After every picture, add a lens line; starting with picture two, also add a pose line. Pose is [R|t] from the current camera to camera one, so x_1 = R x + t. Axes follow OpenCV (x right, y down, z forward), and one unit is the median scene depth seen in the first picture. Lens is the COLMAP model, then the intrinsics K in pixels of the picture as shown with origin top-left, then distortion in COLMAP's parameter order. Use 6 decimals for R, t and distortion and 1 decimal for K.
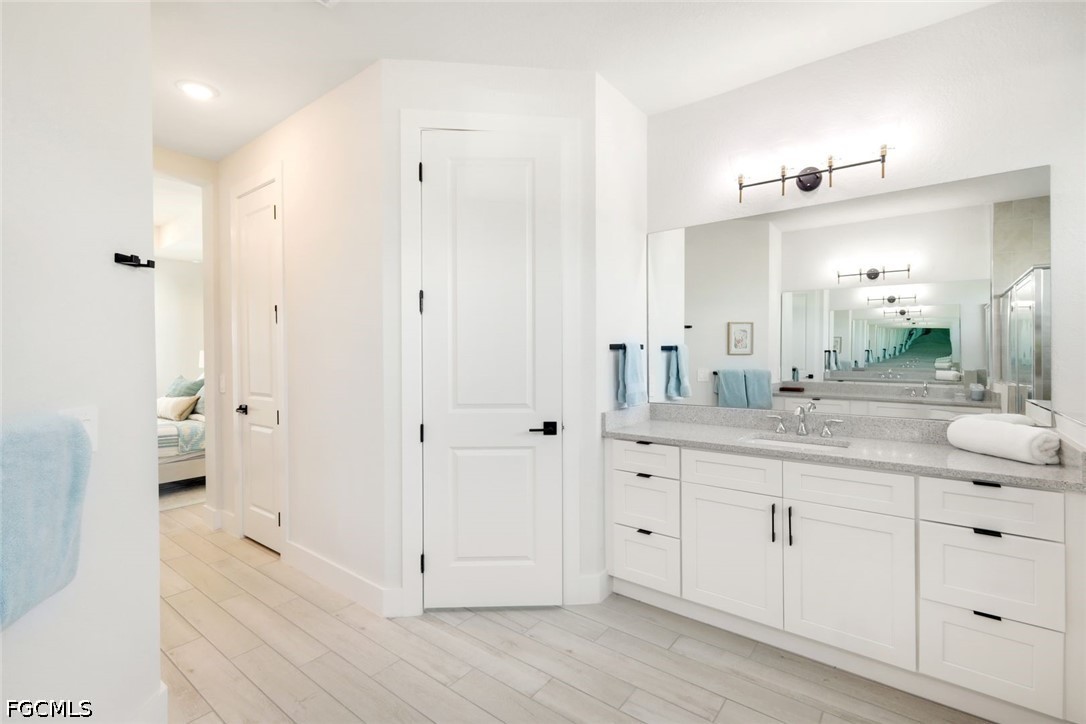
lens RADIAL K [[475.3, 0, 540.2], [0, 475.3, 358.4], [0, 0, 1]] dist [0.003139, -0.000200]
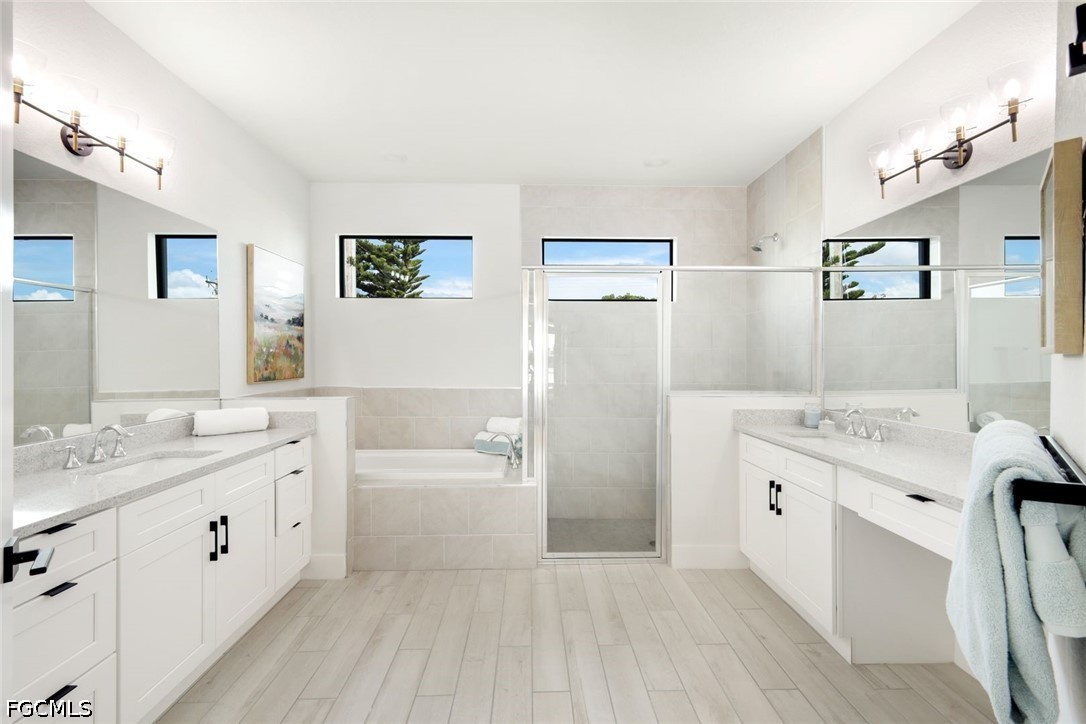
lens RADIAL K [[475.3, 0, 540.2], [0, 475.3, 358.4], [0, 0, 1]] dist [0.003139, -0.000200]
pose [[-0.622306, -0.000683, 0.782774, -0.535439], [0.014771, 0.999811, 0.012615, -0.012874], [-0.782635, 0.019413, -0.622179, 0.895524]]
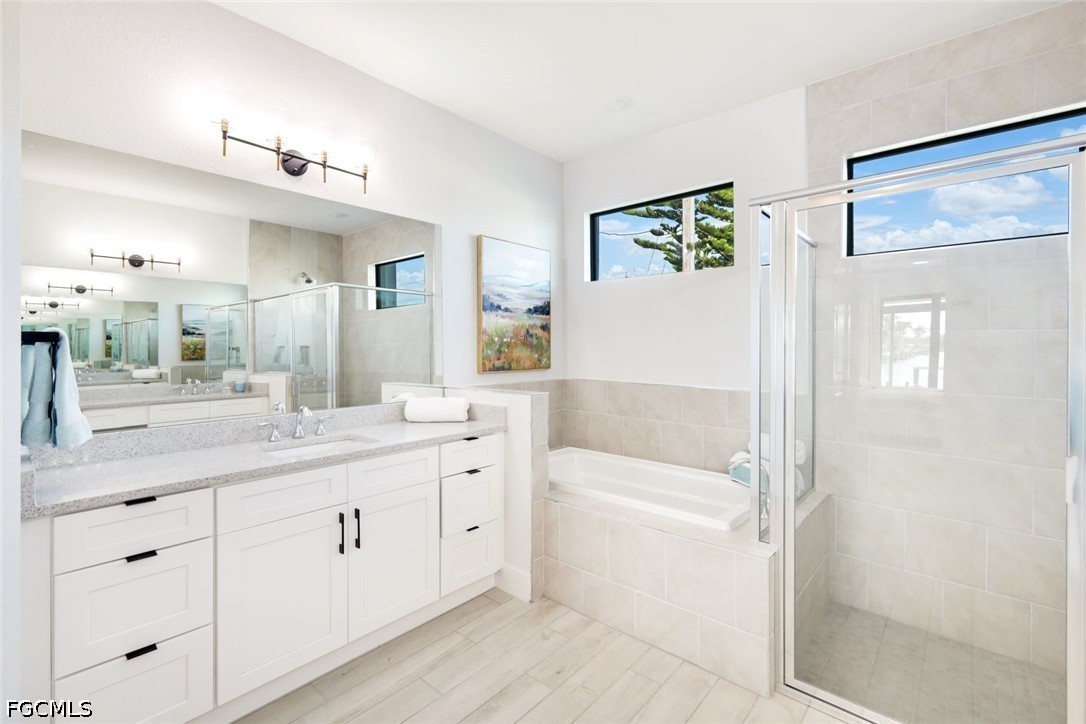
lens RADIAL K [[482.0, 0, 548.7], [0, 482.0, 347.2], [0, 0, 1]] dist [0.003550, 0.000649]
pose [[0.067549, 0.001405, 0.997715, -0.346420], [0.017410, 0.999845, -0.002587, -0.004418], [-0.997564, 0.017545, 0.067514, 0.442310]]
